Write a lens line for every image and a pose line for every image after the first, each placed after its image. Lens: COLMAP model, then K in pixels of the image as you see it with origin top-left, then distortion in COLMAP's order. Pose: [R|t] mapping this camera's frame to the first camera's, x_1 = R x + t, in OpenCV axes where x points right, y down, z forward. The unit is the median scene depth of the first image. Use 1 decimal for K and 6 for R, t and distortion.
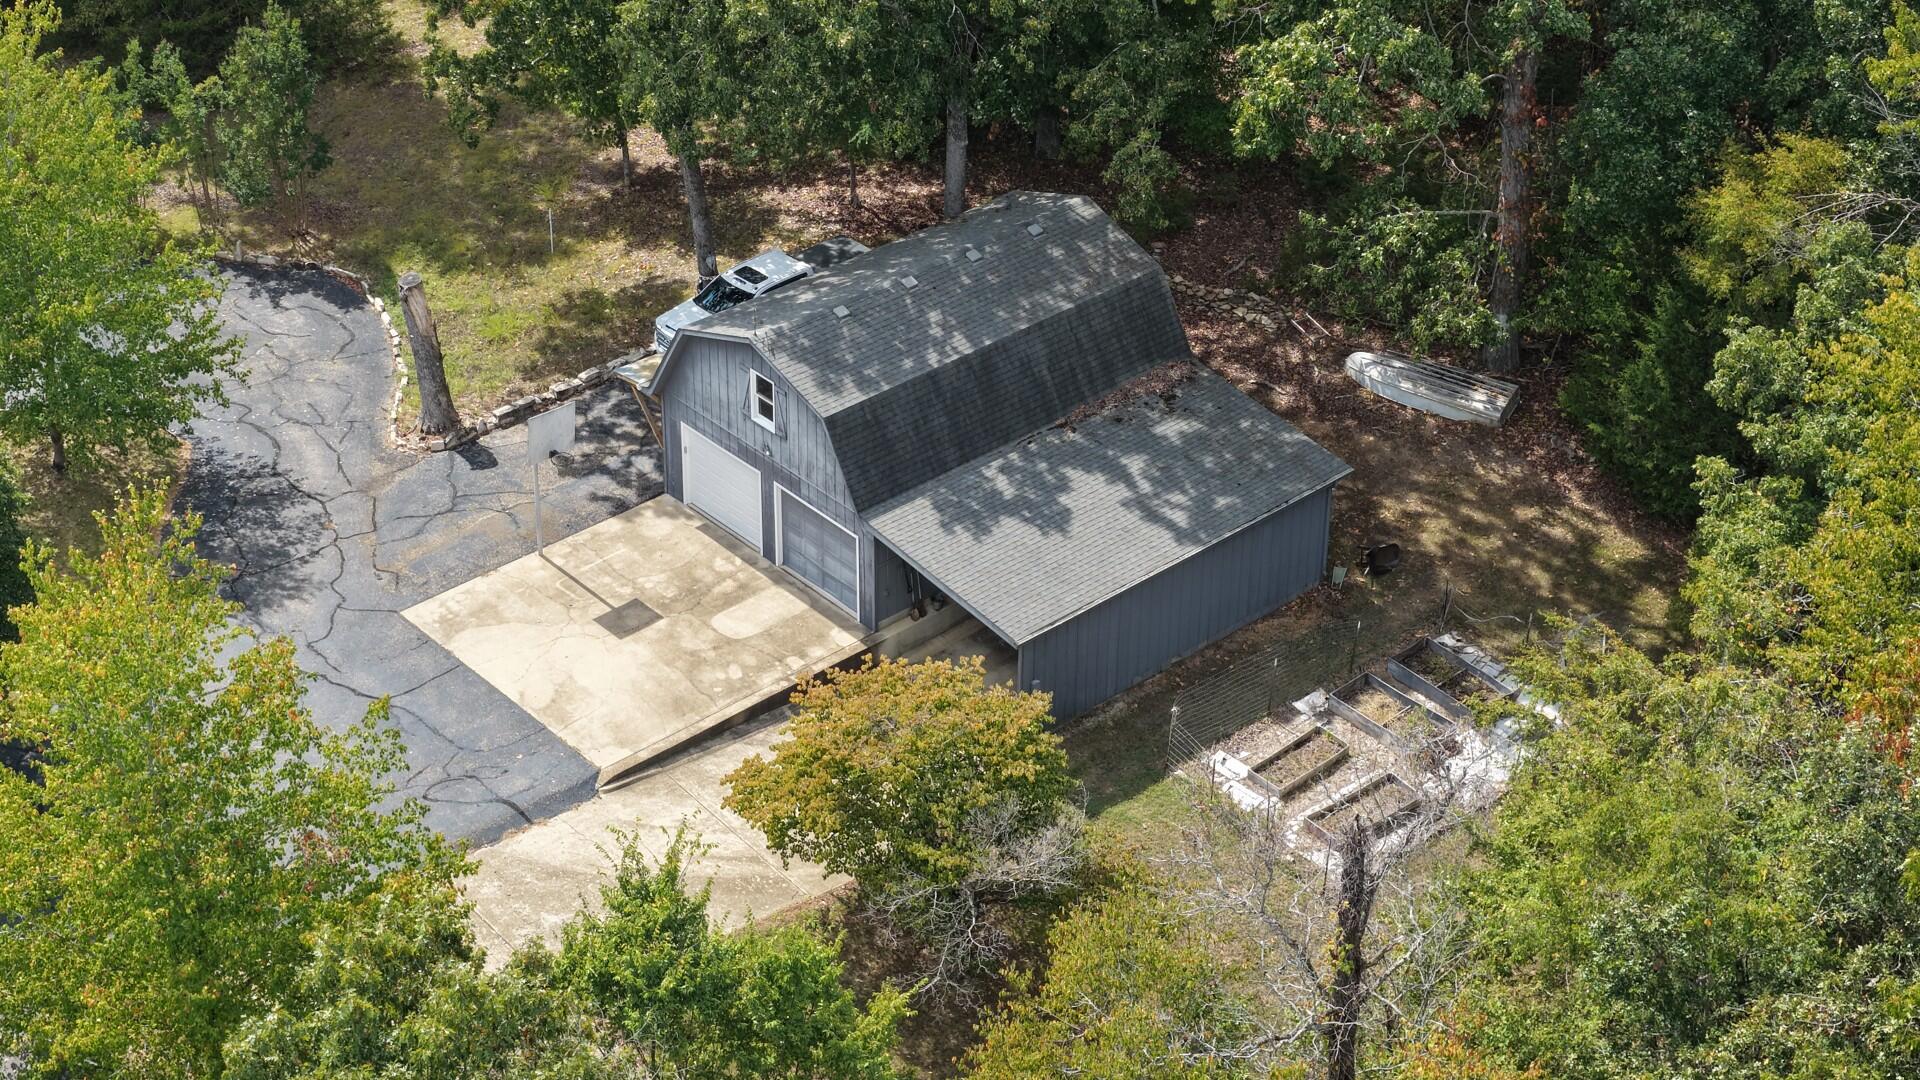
lens RADIAL K [[3252.1, 0, 956.6], [0, 3252.1, 539.7], [0, 0, 1]] dist [0.011306, 0.000000]
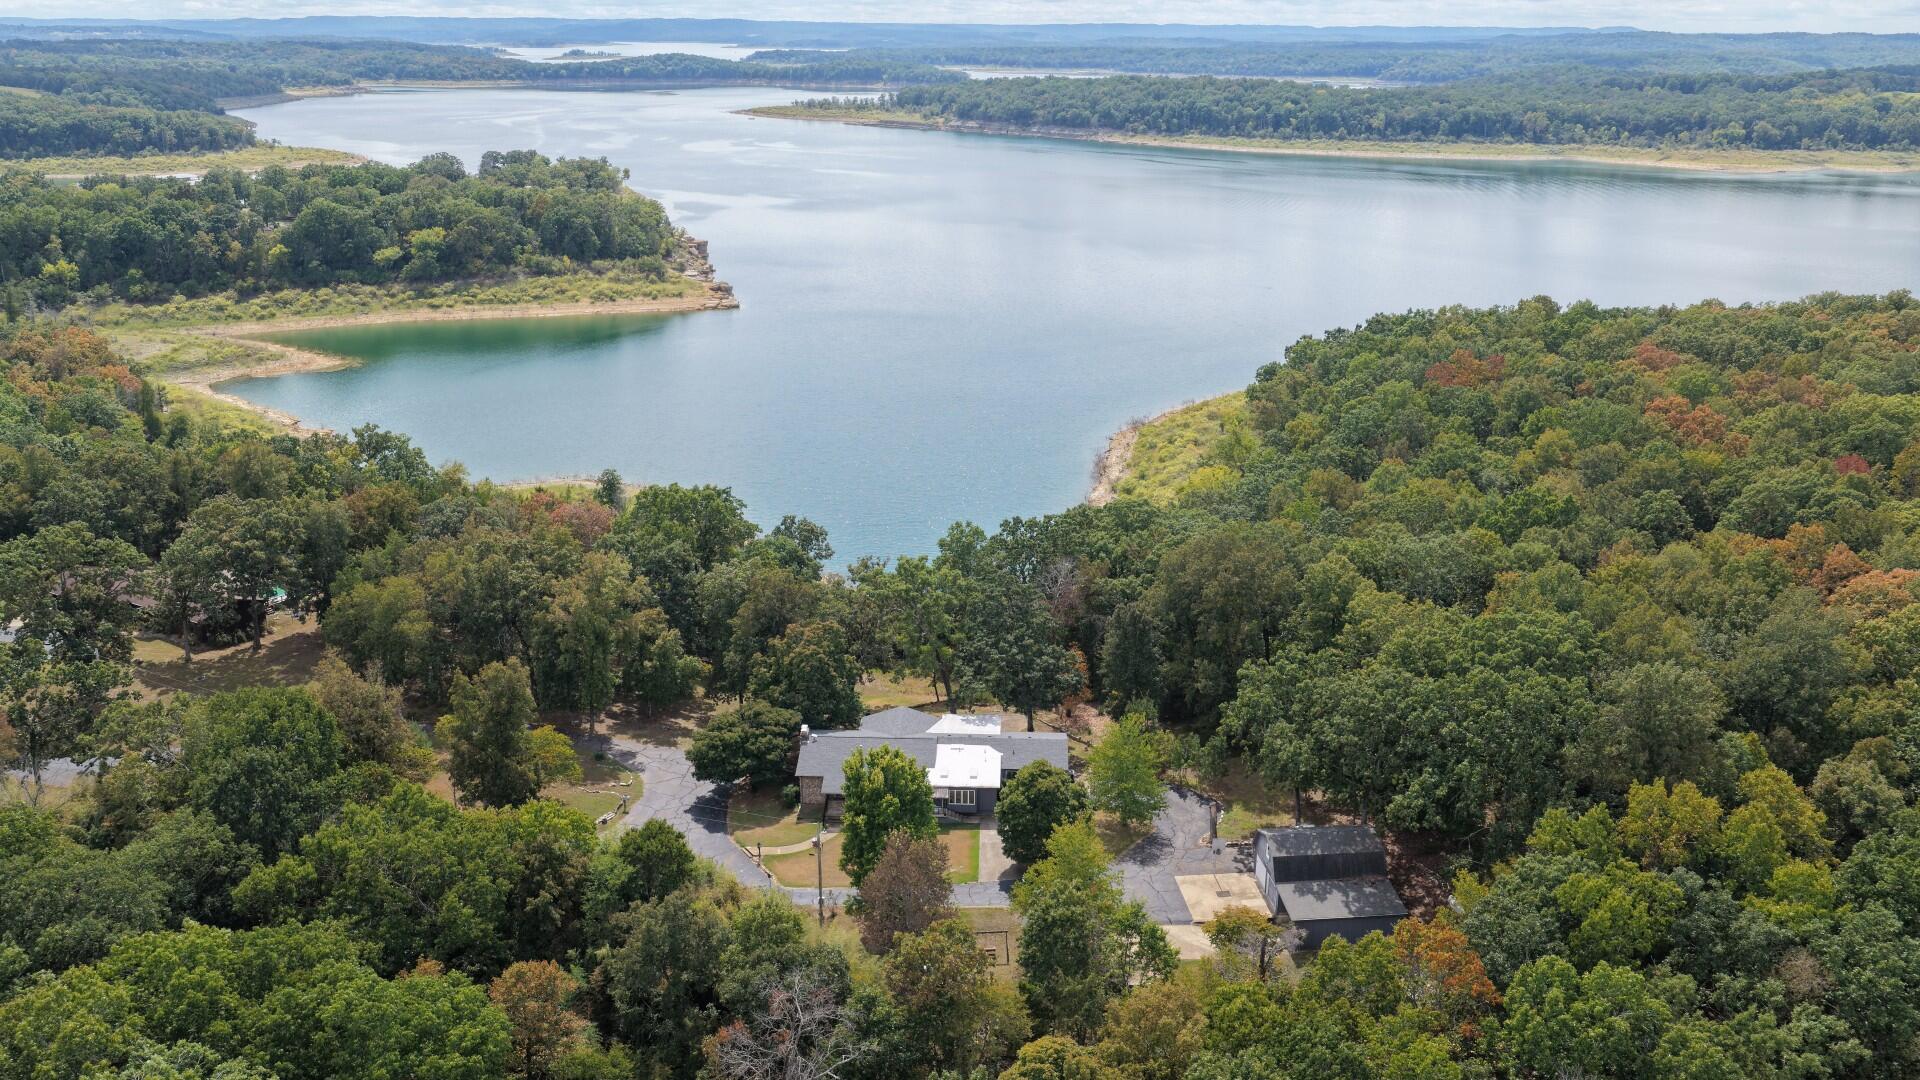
lens RADIAL K [[1585.8, 0, 964.8], [0, 1585.8, 540.4], [0, 0, 1]] dist [-0.025204, 0.046684]
pose [[0.809263, 0.173162, -0.561345, 0.645347], [-0.322111, 0.929910, -0.177515, 0.066206], [0.491262, 0.324472, 0.808319, -0.865558]]
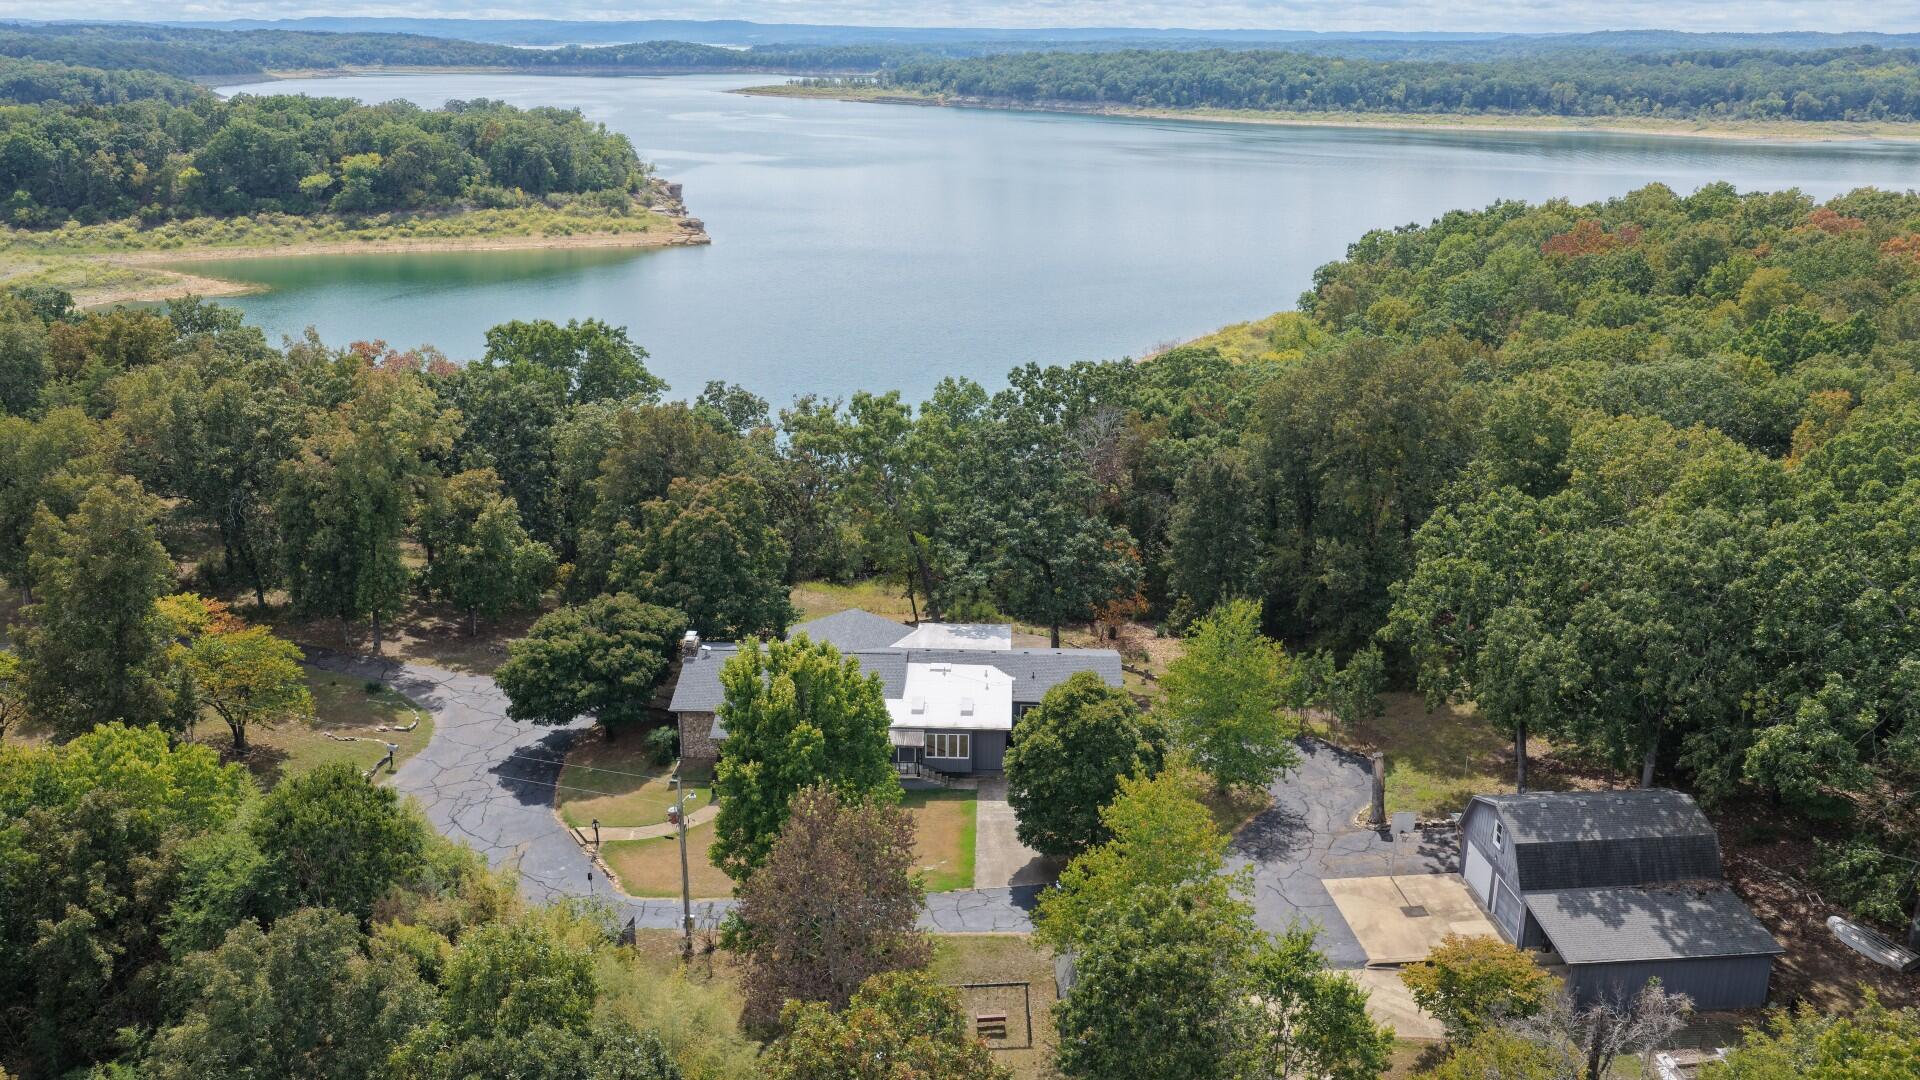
lens RADIAL K [[1585.8, 0, 966.6], [0, 1585.8, 538.3], [0, 0, 1]] dist [-0.025204, 0.046684]
pose [[0.809423, 0.172641, -0.561275, 0.210730], [-0.324825, 0.927896, -0.183026, 0.082533], [0.489207, 0.330461, 0.807138, -0.119657]]
